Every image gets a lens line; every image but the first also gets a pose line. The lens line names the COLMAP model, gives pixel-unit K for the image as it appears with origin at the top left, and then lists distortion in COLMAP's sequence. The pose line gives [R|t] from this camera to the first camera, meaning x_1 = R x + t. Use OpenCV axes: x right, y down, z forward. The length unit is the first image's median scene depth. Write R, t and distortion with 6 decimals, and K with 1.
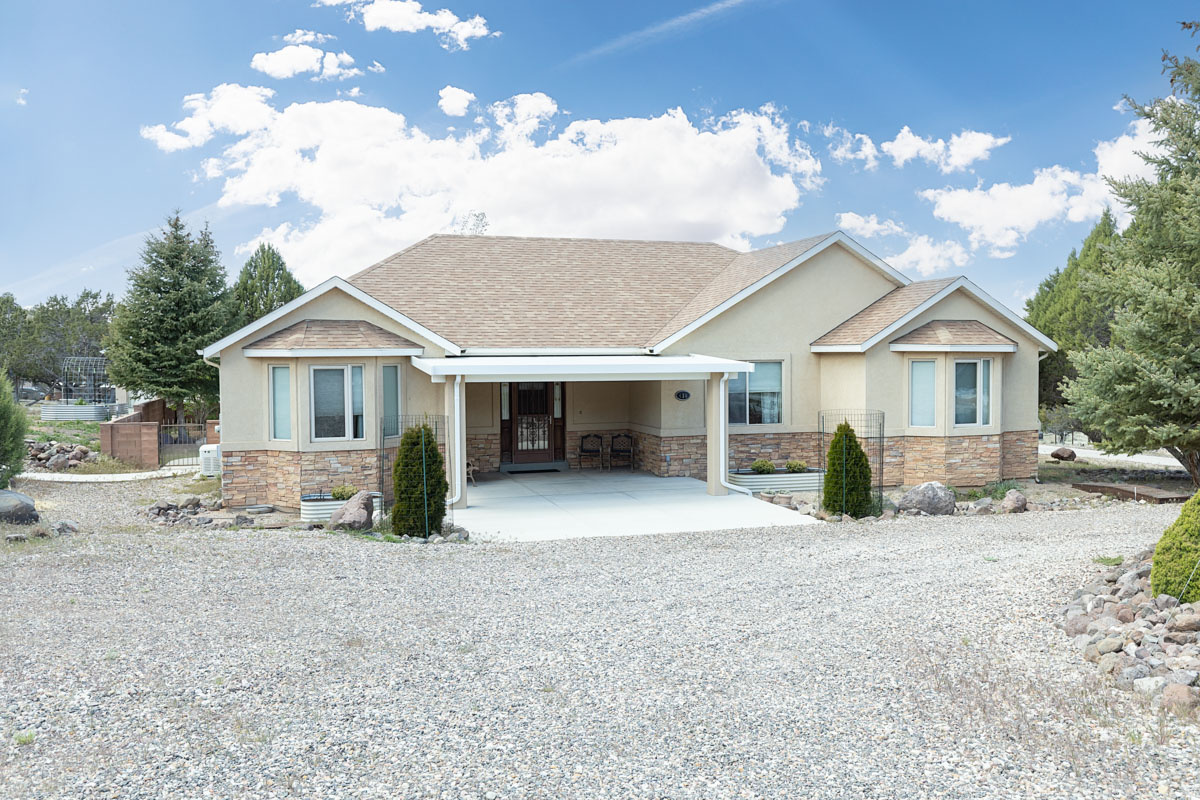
lens RADIAL K [[983.4, 0, 600.3], [0, 983.4, 397.0], [0, 0, 1]] dist [-0.004937, -0.001048]
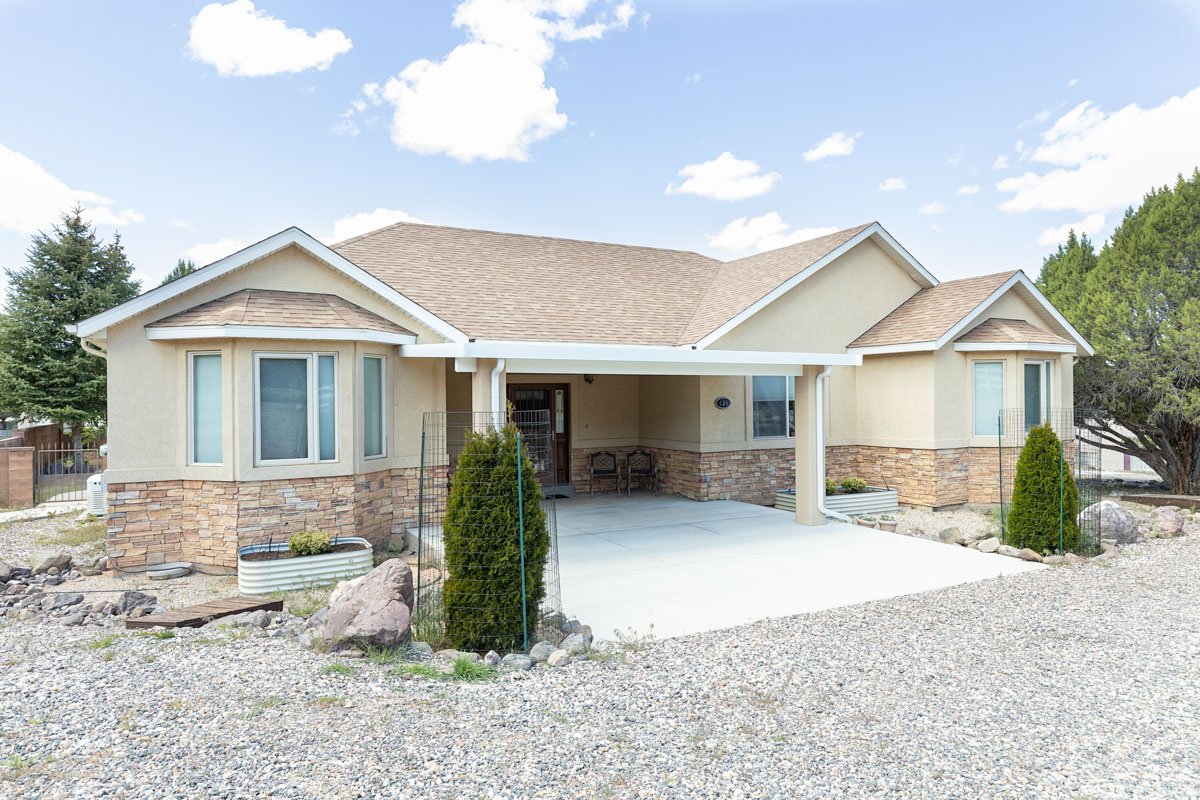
lens RADIAL K [[731.5, 0, 600.3], [0, 731.5, 396.3], [0, 0, 1]] dist [-0.000962, 0.003310]
pose [[0.982301, -0.001566, 0.187301, -0.139542], [0.010490, 0.998855, -0.046666, 0.021275], [-0.187014, 0.047805, 0.981193, 0.414791]]
